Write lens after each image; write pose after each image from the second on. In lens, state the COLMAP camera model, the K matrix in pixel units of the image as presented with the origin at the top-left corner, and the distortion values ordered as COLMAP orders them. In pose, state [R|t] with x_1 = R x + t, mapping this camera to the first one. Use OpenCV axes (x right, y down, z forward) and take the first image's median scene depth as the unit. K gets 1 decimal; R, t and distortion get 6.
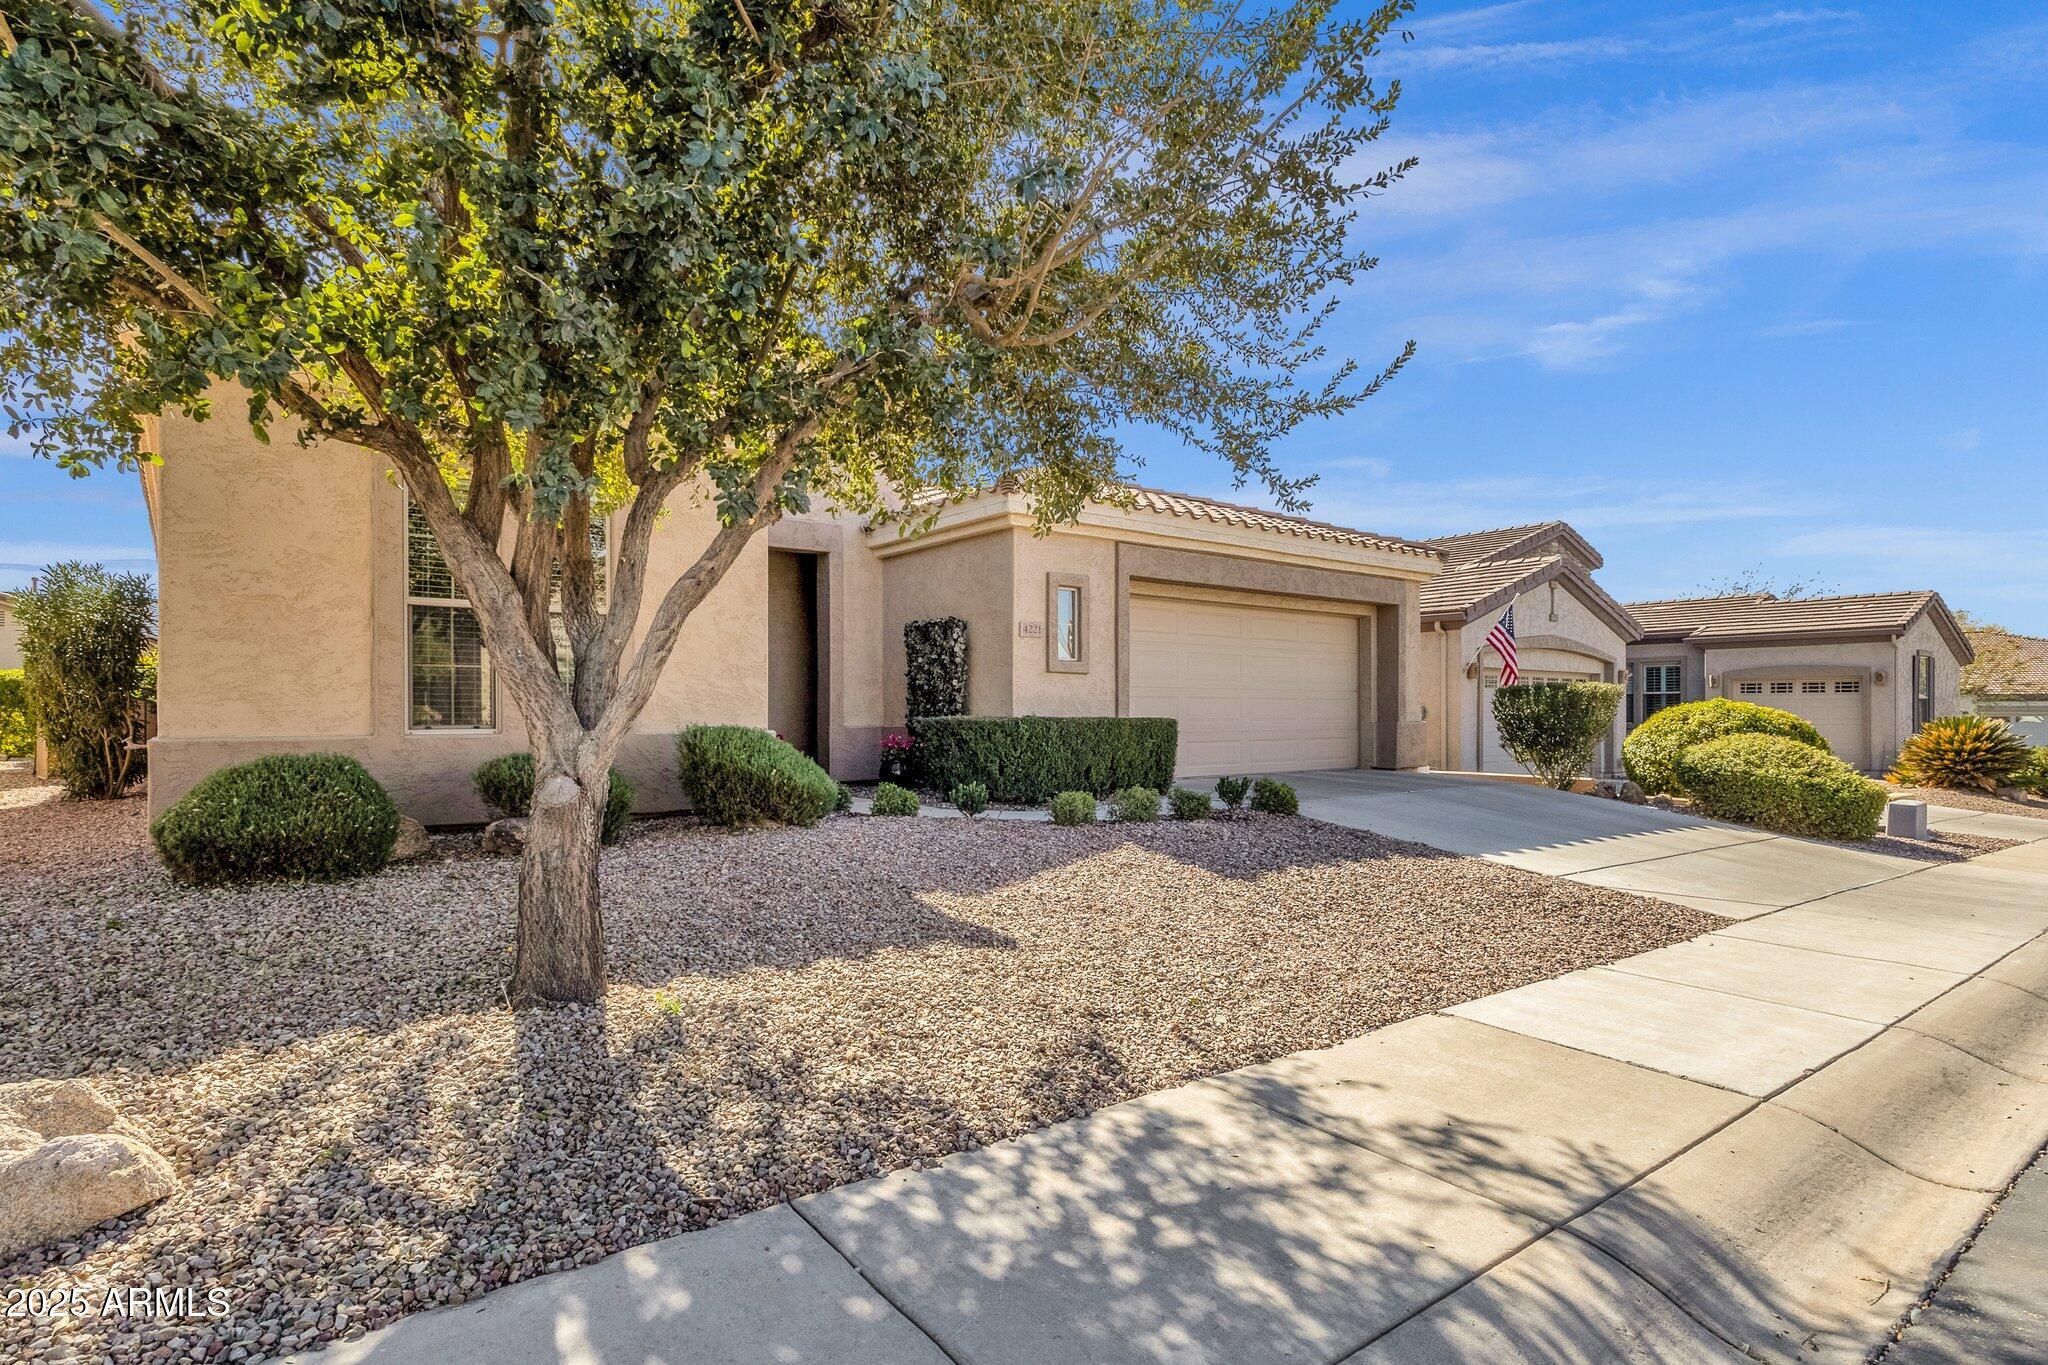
lens RADIAL K [[1041.9, 0, 1027.7], [0, 1041.9, 713.1], [0, 0, 1]] dist [0.011877, -0.000036]
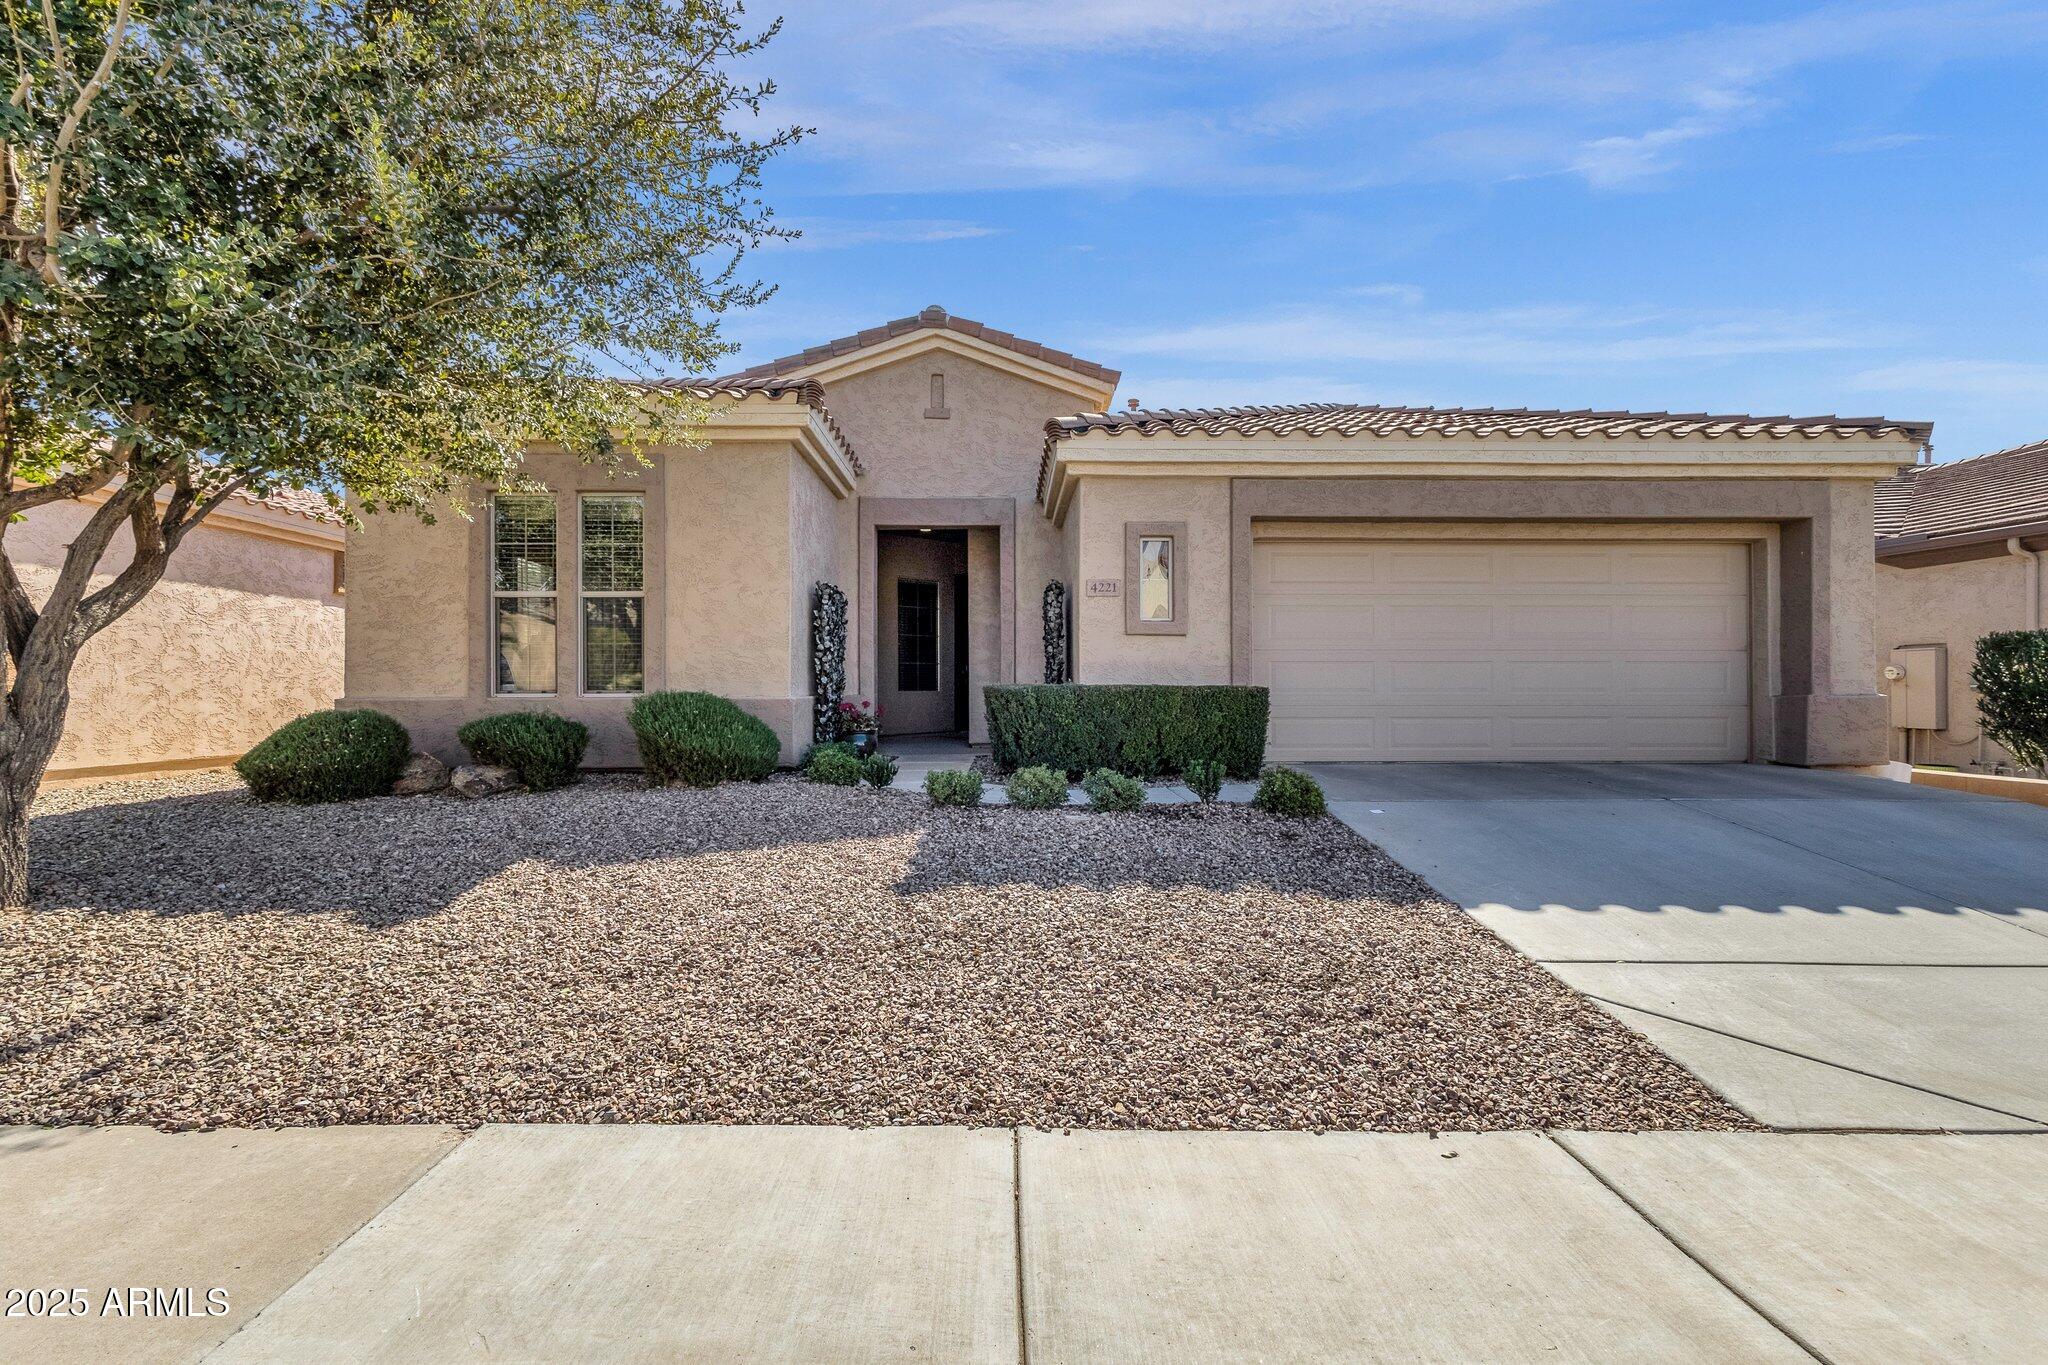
lens RADIAL K [[938.8, 0, 1020.3], [0, 938.8, 677.3], [0, 0, 1]] dist [0.001718, 0.000074]
pose [[0.803788, -0.005477, -0.594891, 0.417640], [0.000061, 0.999958, -0.009124, 0.004383], [0.594916, 0.007297, 0.803754, 0.299916]]
